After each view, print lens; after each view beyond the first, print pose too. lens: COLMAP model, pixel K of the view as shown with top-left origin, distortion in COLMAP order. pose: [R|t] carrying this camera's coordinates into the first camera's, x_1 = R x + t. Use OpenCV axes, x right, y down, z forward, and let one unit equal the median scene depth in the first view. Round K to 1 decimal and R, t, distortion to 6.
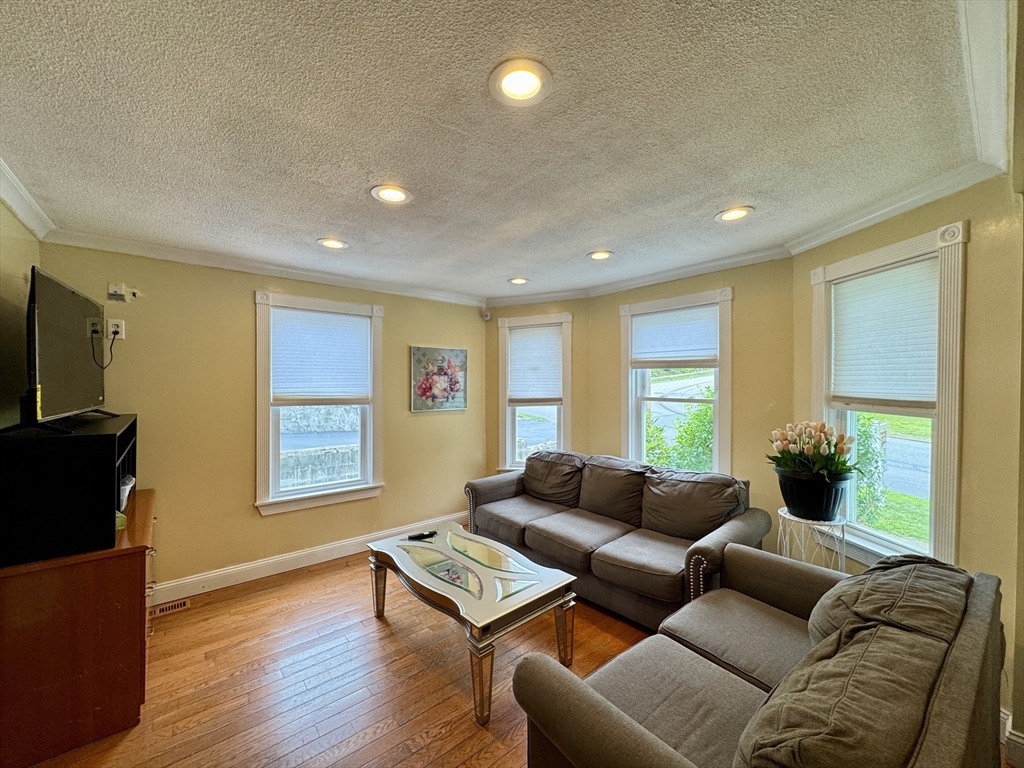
lens RADIAL K [[409.7, 0, 510.1], [0, 409.7, 383.8], [0, 0, 1]] dist [-0.002182, 0.000147]
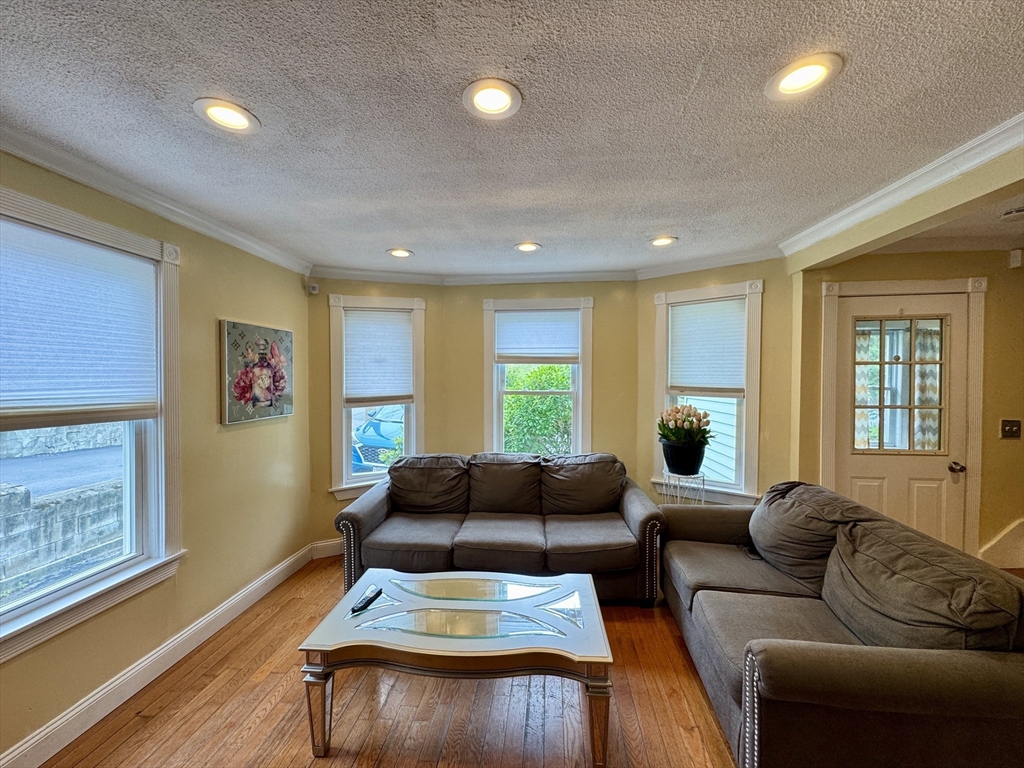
lens RADIAL K [[409.7, 0, 510.5], [0, 409.7, 383.6], [0, 0, 1]] dist [-0.002182, 0.000147]
pose [[0.708548, -0.015170, 0.705499, -0.393430], [0.006053, 0.999863, 0.015421, -0.002141], [-0.705636, -0.006656, 0.708543, 0.260002]]
